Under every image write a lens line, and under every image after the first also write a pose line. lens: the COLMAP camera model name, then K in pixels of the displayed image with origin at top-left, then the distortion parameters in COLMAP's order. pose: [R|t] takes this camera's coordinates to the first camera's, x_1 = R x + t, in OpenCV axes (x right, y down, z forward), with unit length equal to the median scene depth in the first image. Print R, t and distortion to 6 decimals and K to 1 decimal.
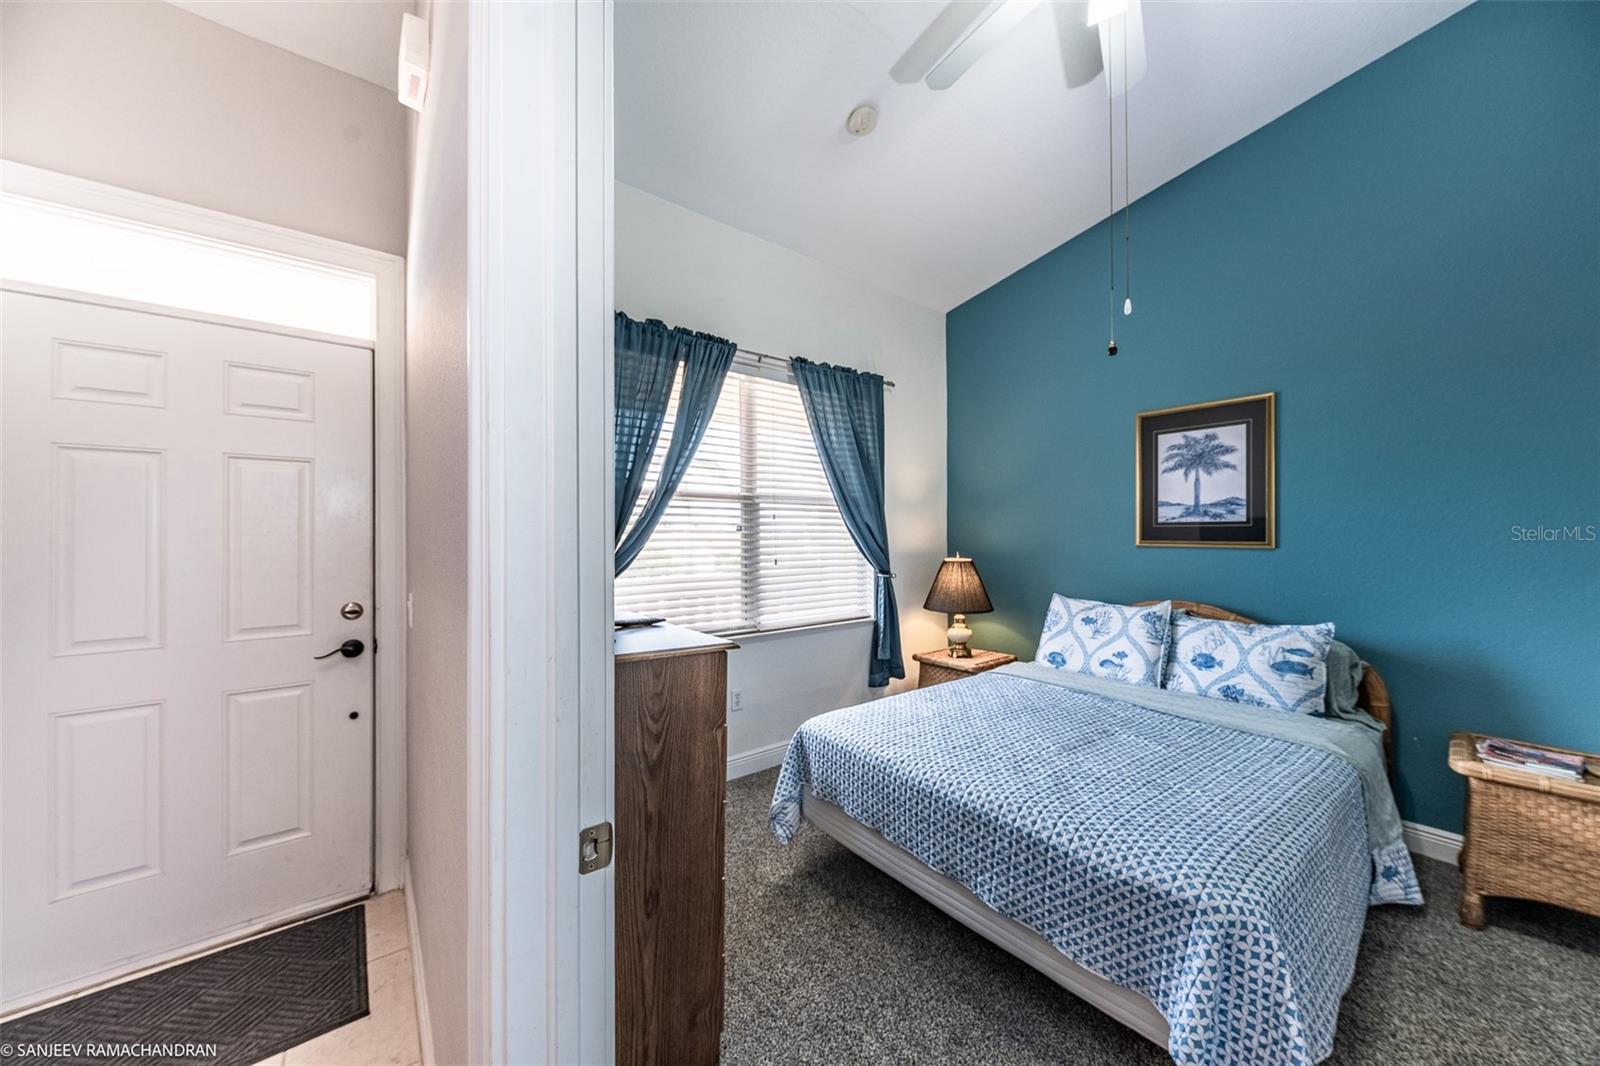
lens RADIAL K [[539.1, 0, 788.8], [0, 539.1, 536.1], [0, 0, 1]] dist [-0.007906, -0.000139]
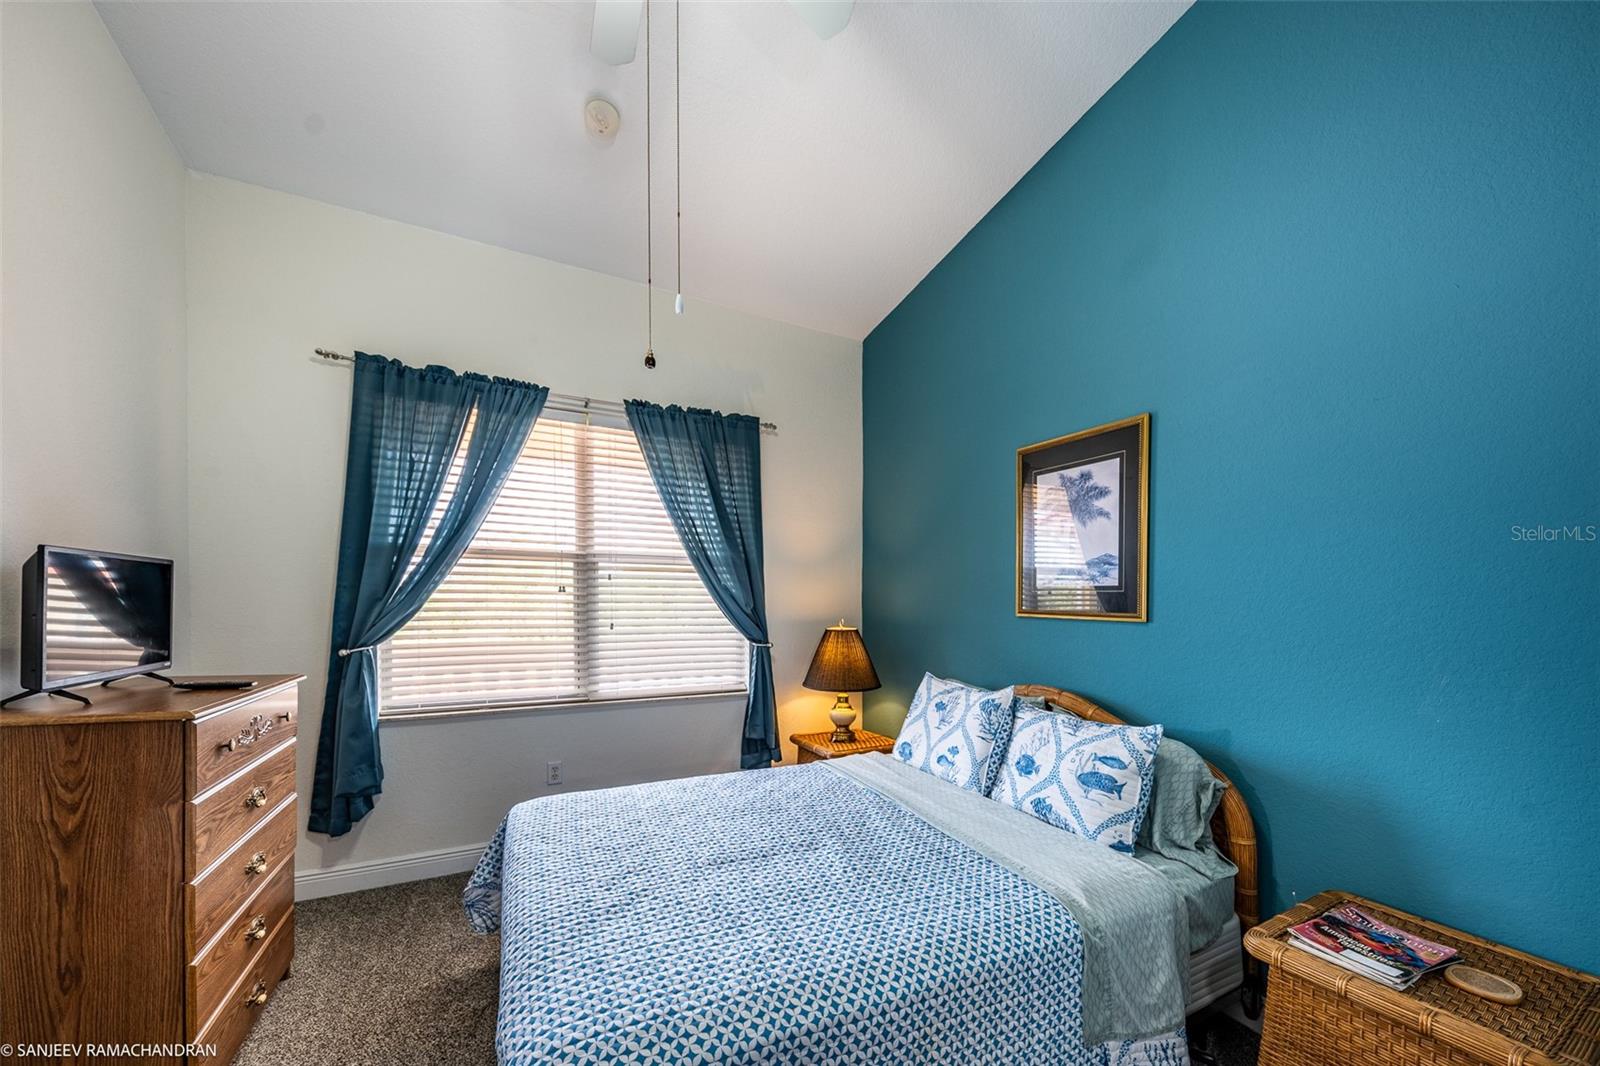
lens RADIAL K [[573.5, 0, 801.0], [0, 573.5, 608.4], [0, 0, 1]] dist [0.001024, -0.005031]
pose [[0.984816, 0.014910, -0.172958, 0.544159], [-0.012420, 0.999803, 0.015469, -0.002502], [0.173155, -0.013086, 0.984808, 0.116996]]
